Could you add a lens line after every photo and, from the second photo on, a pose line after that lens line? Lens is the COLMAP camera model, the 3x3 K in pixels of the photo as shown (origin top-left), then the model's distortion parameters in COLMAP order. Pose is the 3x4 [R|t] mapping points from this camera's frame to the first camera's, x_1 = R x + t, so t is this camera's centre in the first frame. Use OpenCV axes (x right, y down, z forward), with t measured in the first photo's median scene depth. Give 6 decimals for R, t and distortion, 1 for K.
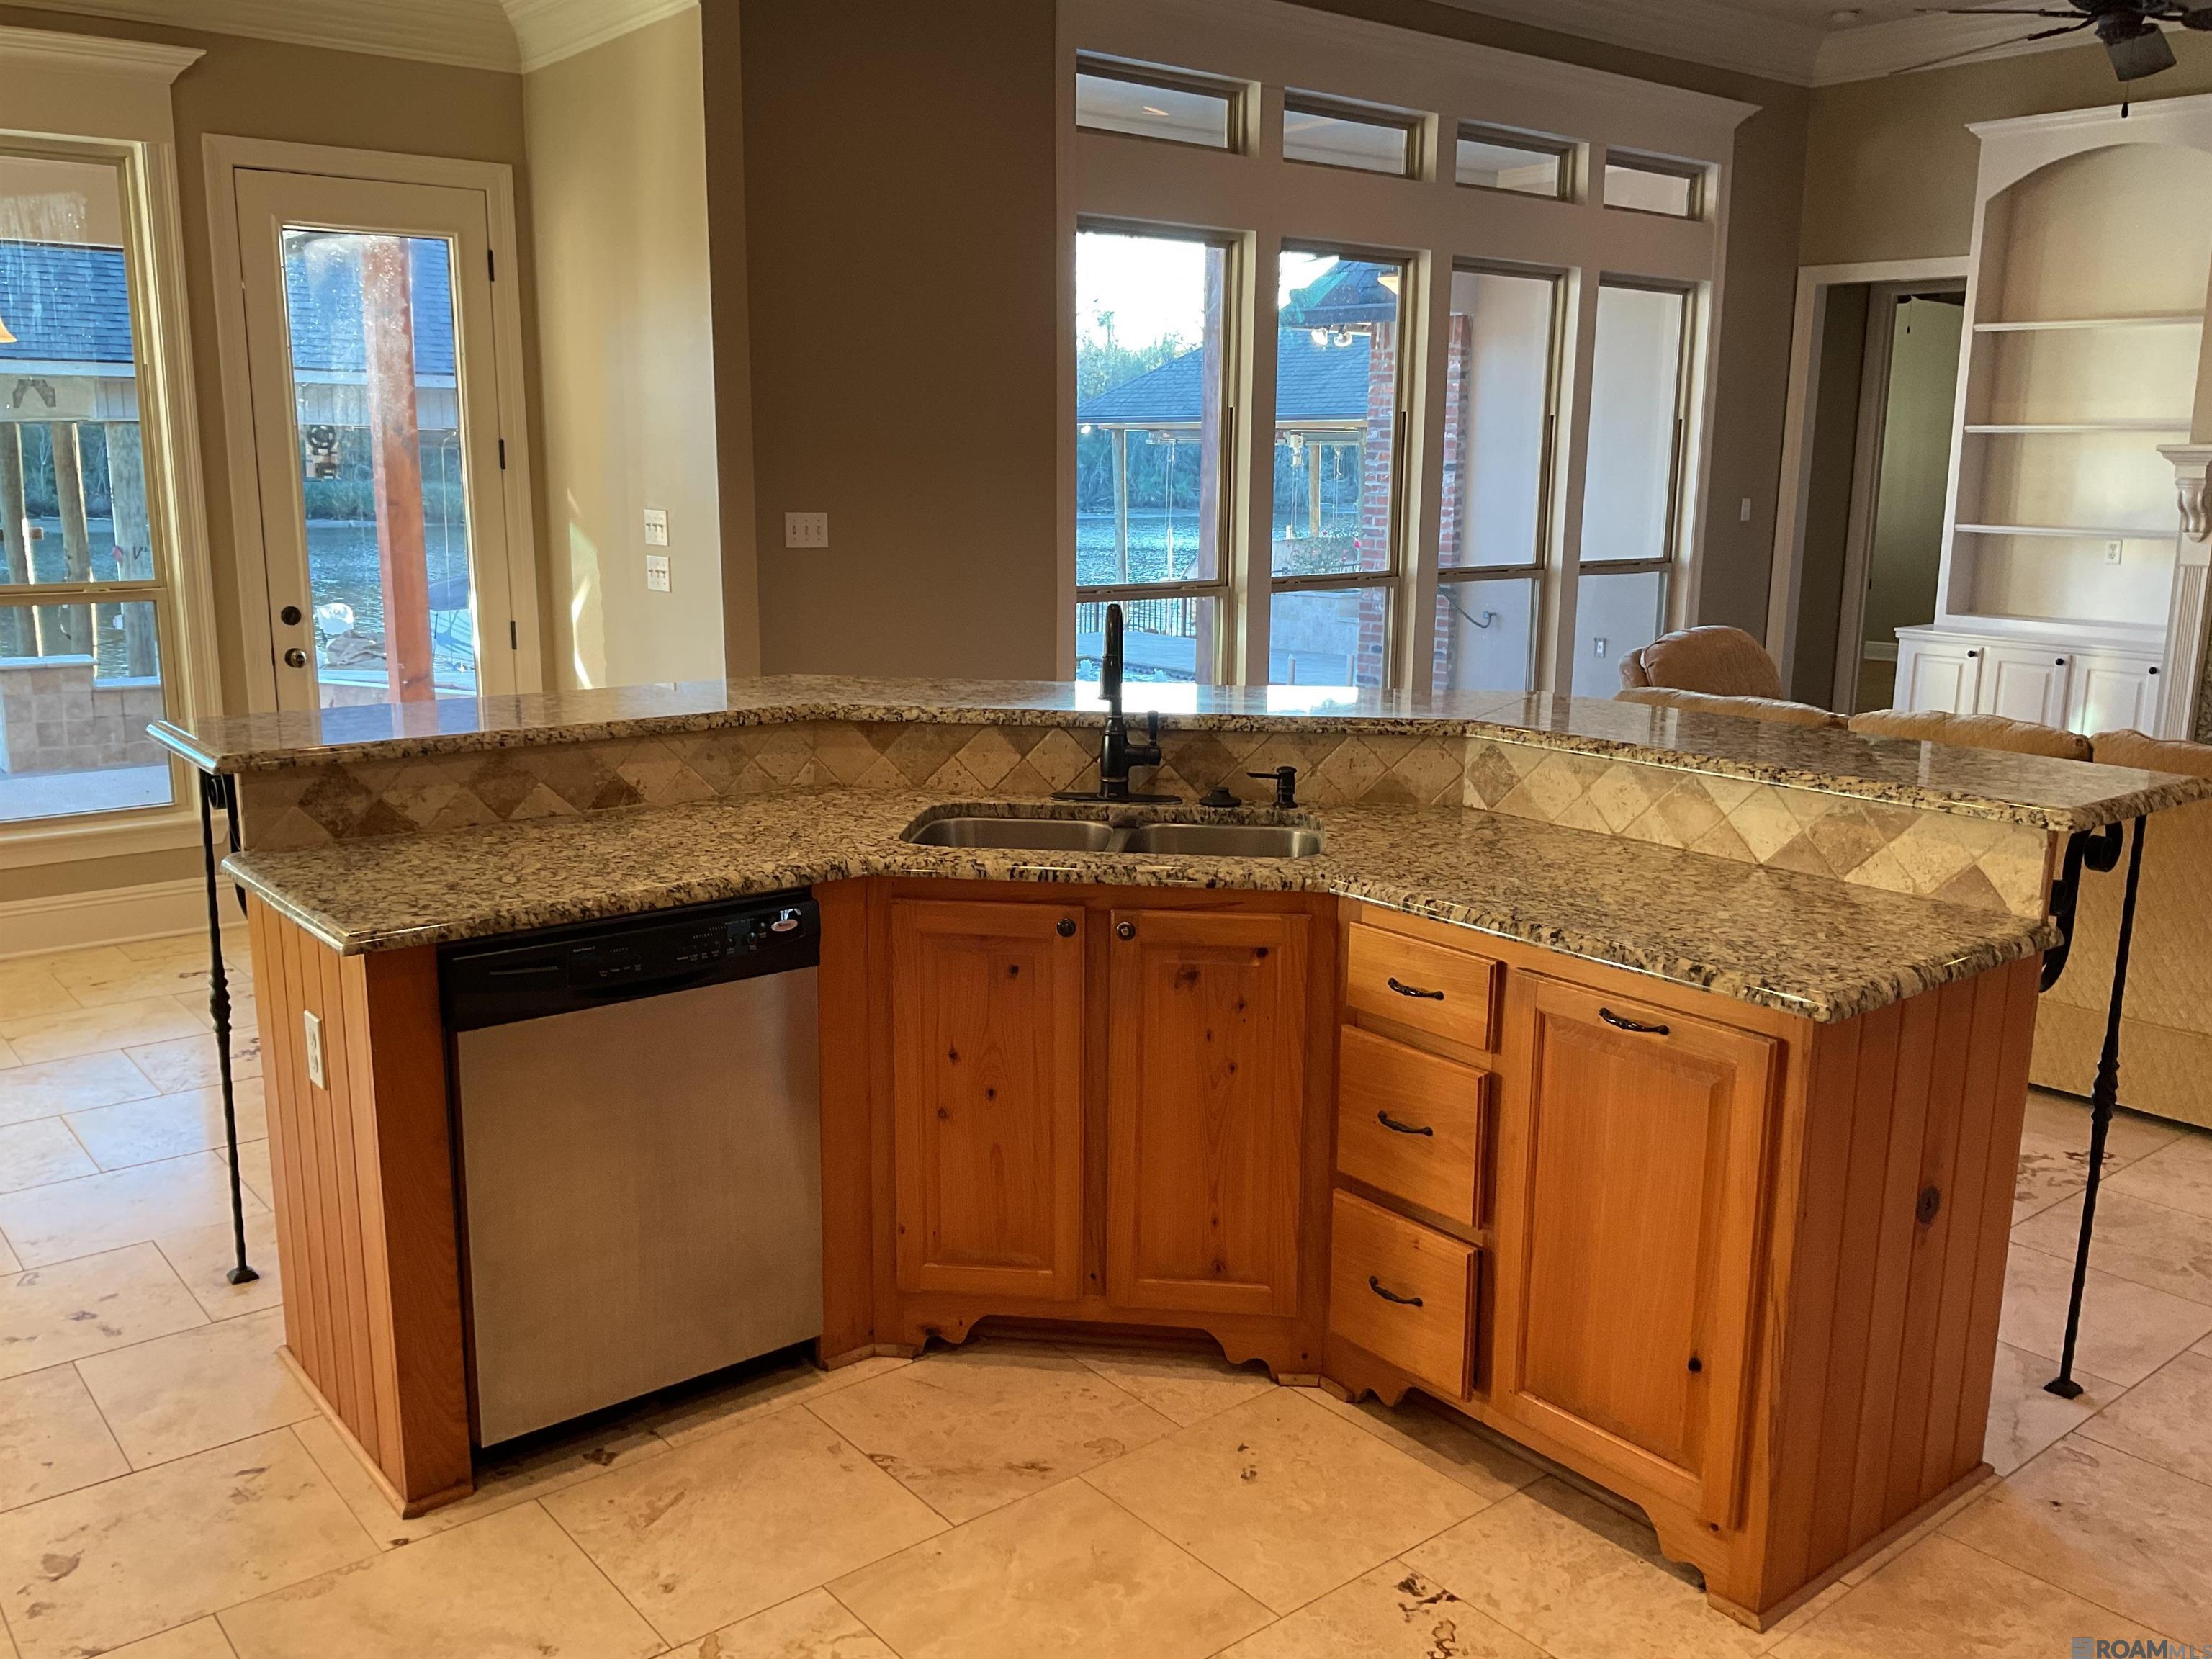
lens RADIAL K [[1846.6, 0, 1105.1], [0, 1846.6, 833.8], [0, 0, 1]] dist [0.076162, -0.147575]
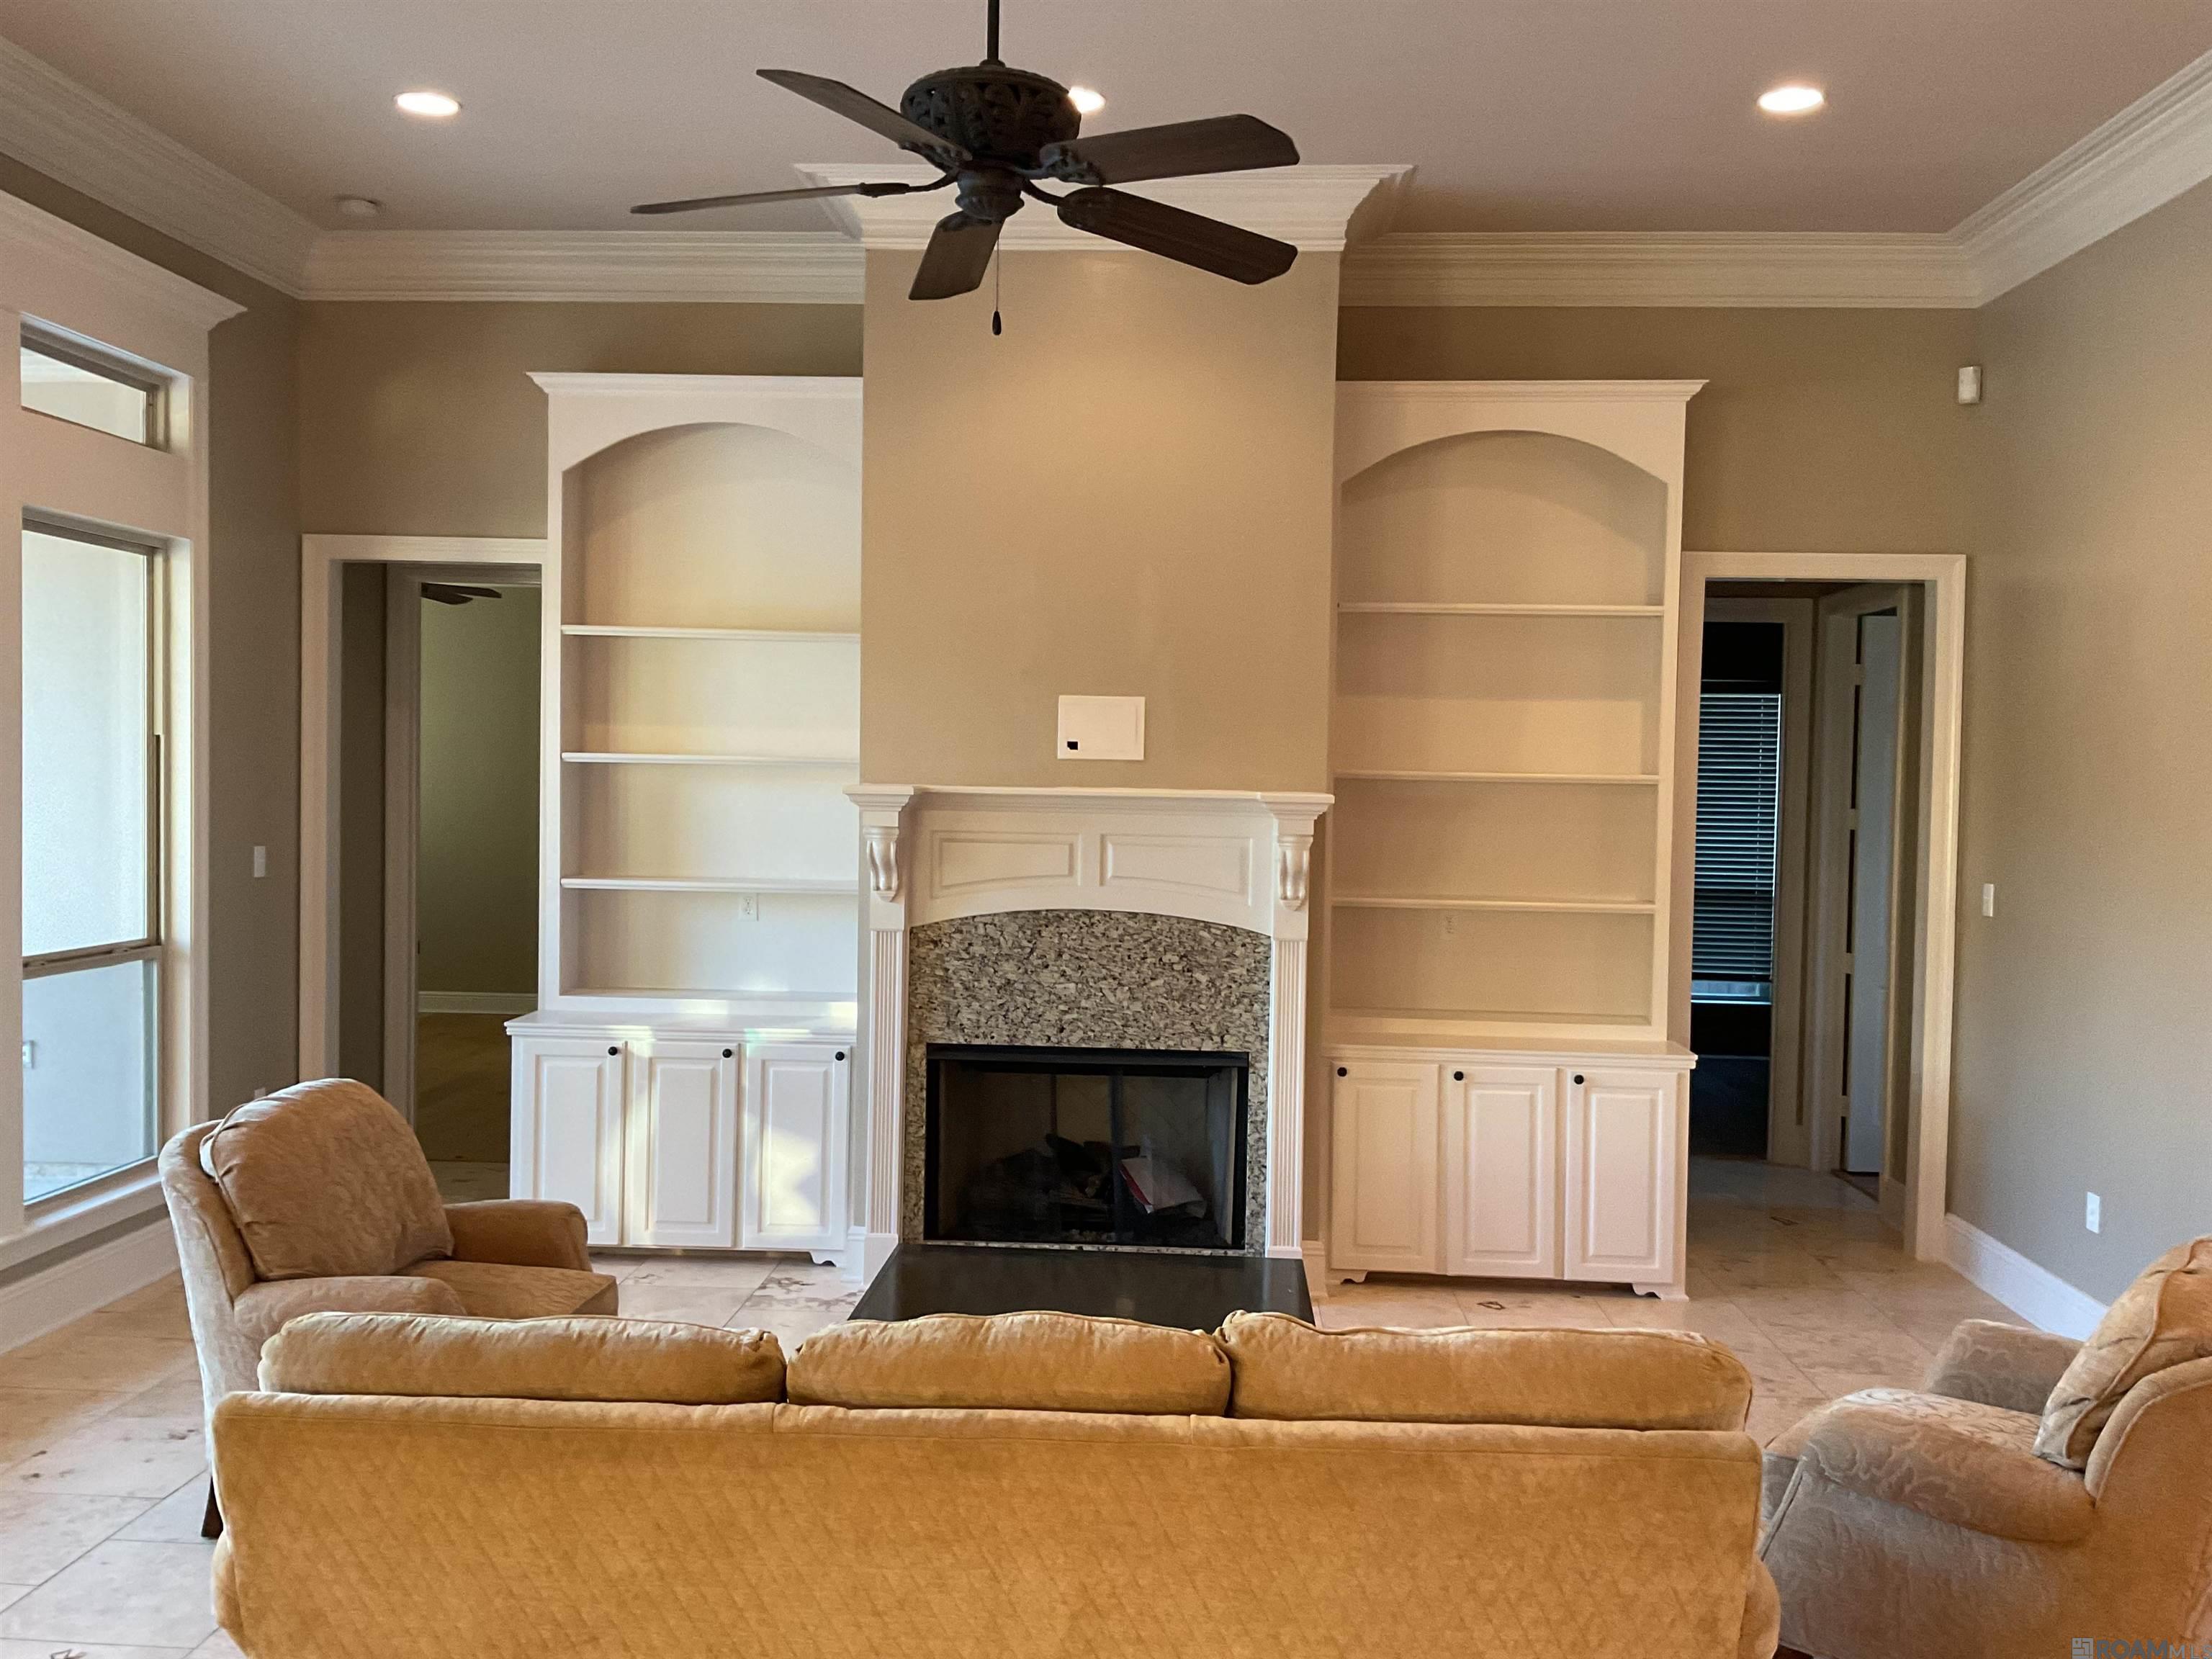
lens RADIAL K [[1846.6, 0, 1122.3], [0, 1846.6, 837.7], [0, 0, 1]] dist [0.076162, -0.147575]
pose [[0.670972, -0.022482, 0.741142, 0.045379], [0.135676, 0.986387, -0.092910, -0.080414], [-0.728964, 0.162895, 0.664888, 0.321443]]
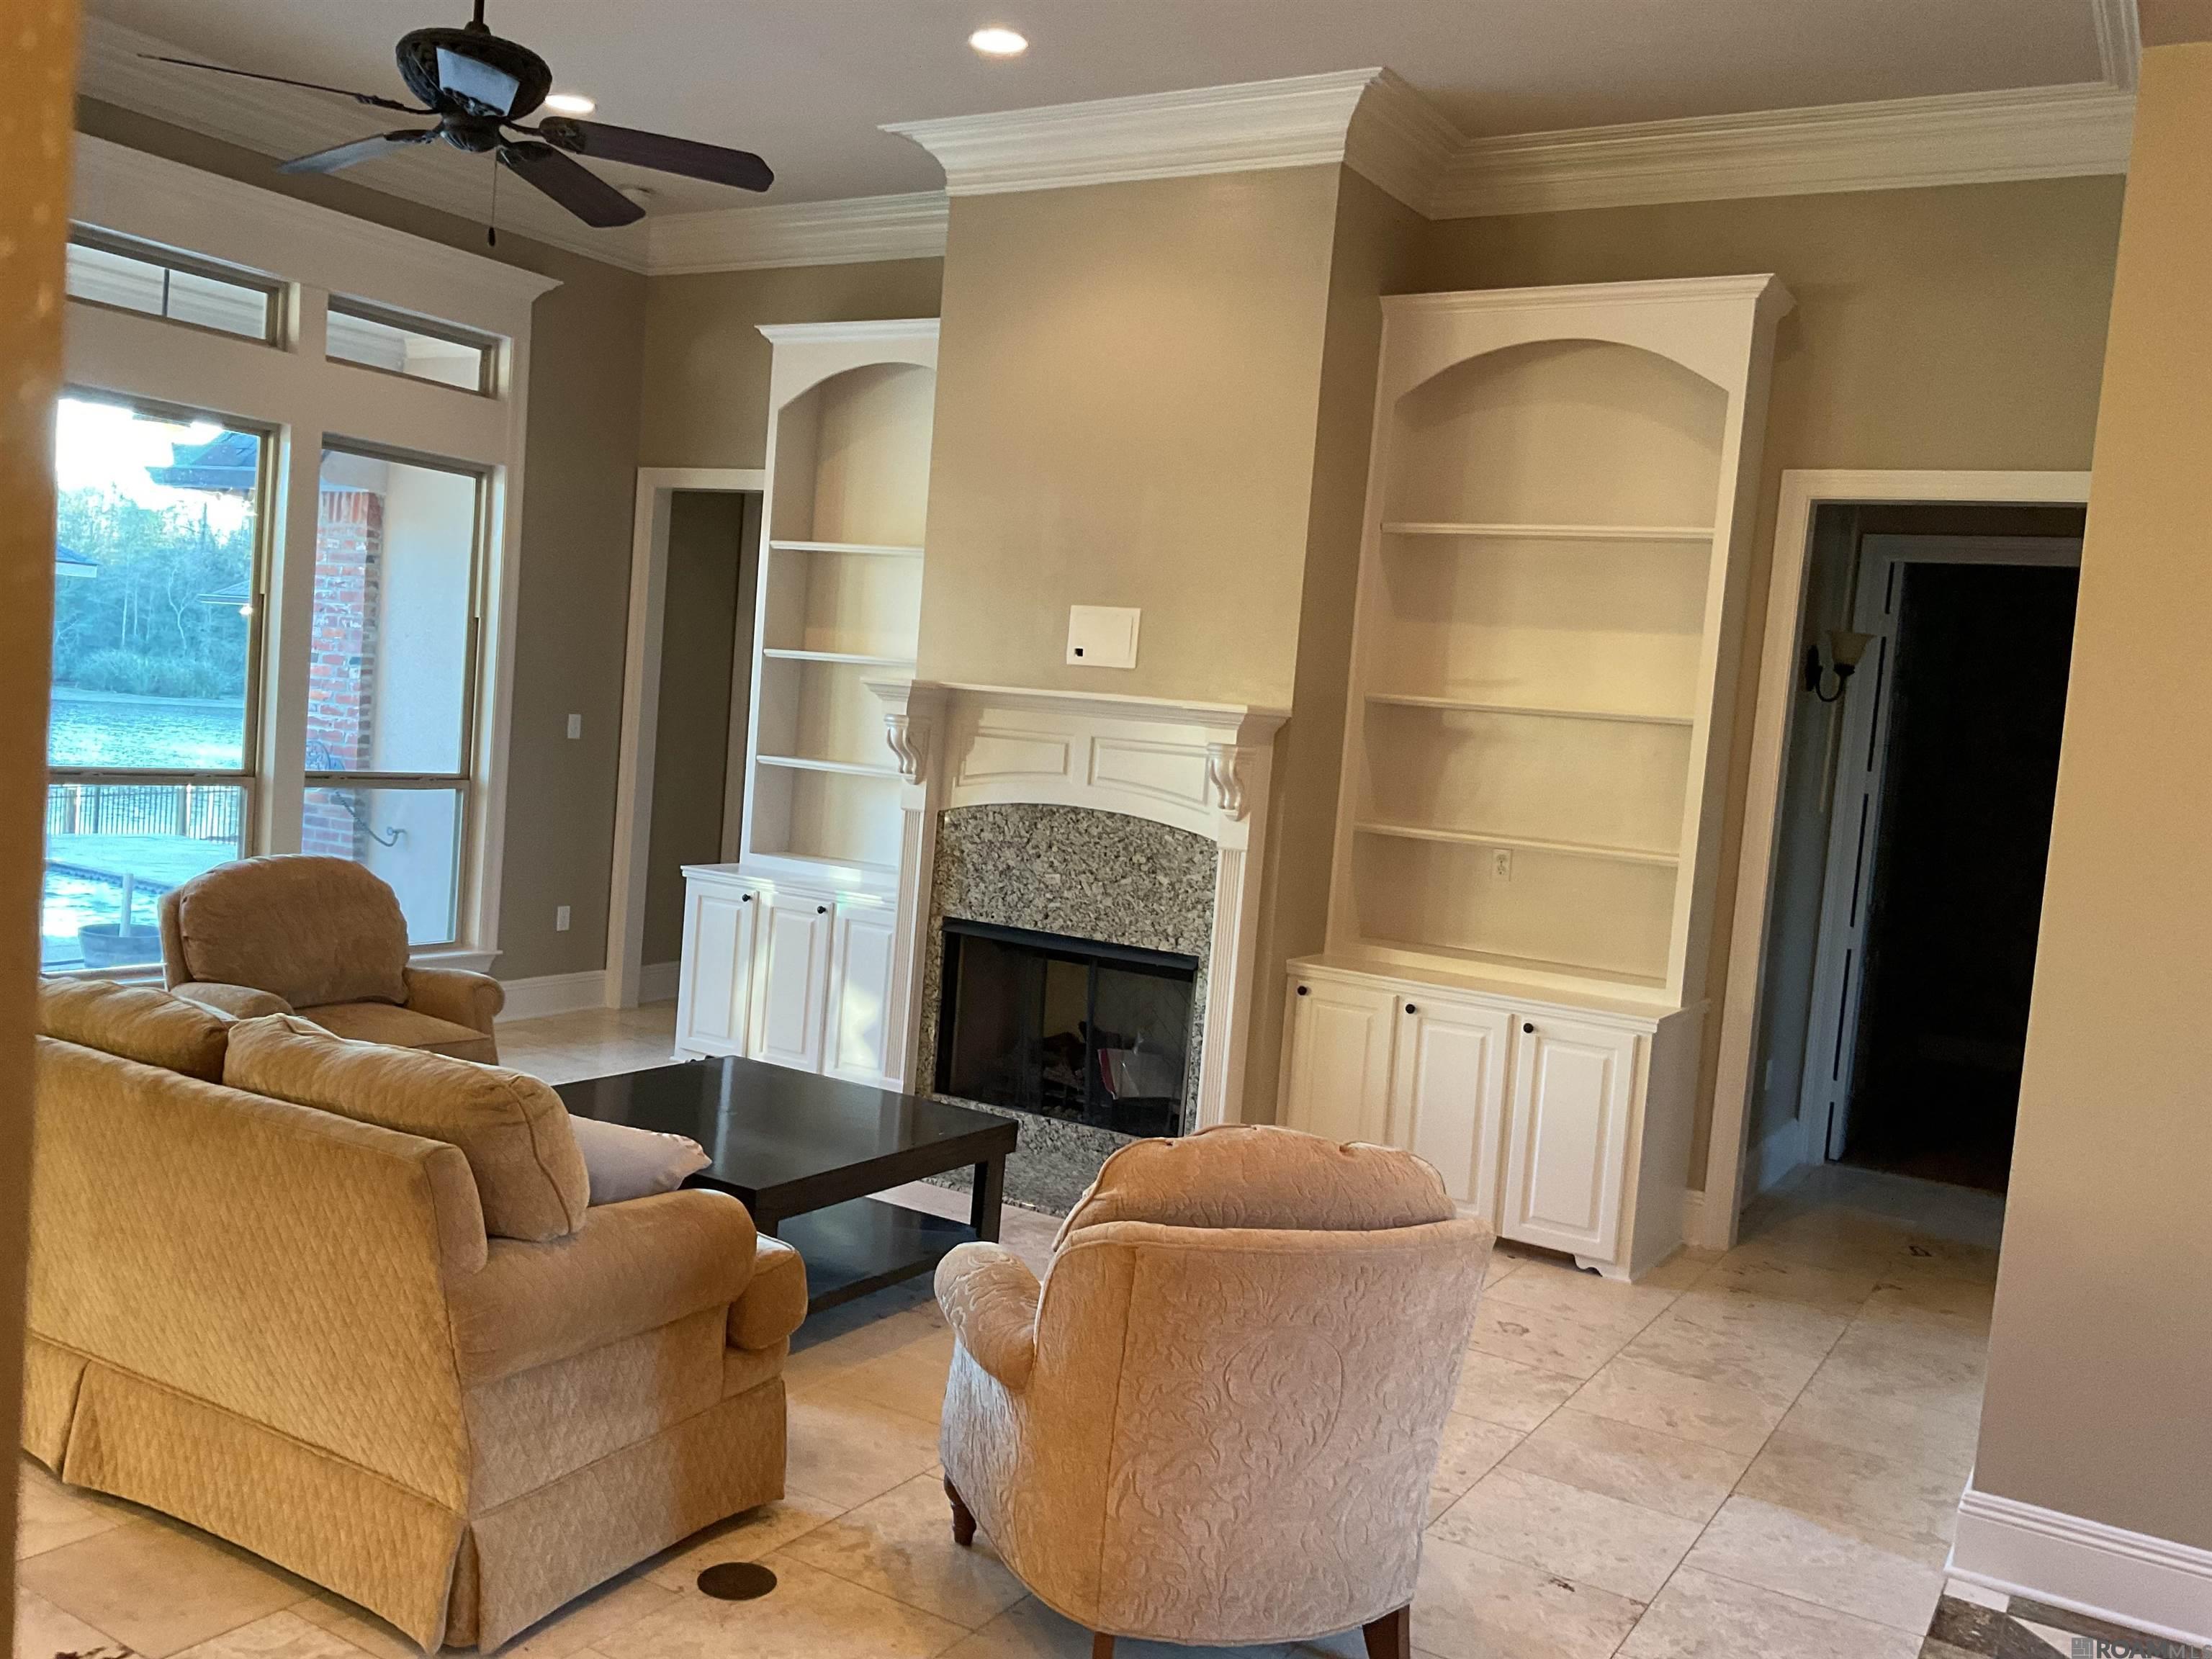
lens RADIAL K [[1846.6, 0, 1093.3], [0, 1846.6, 841.5], [0, 0, 1]] dist [0.076162, -0.147575]
pose [[0.940756, 0.043963, 0.336223, 0.308838], [-0.005545, 0.993422, -0.114380, -0.021695], [-0.339040, 0.105739, 0.934811, 0.105219]]
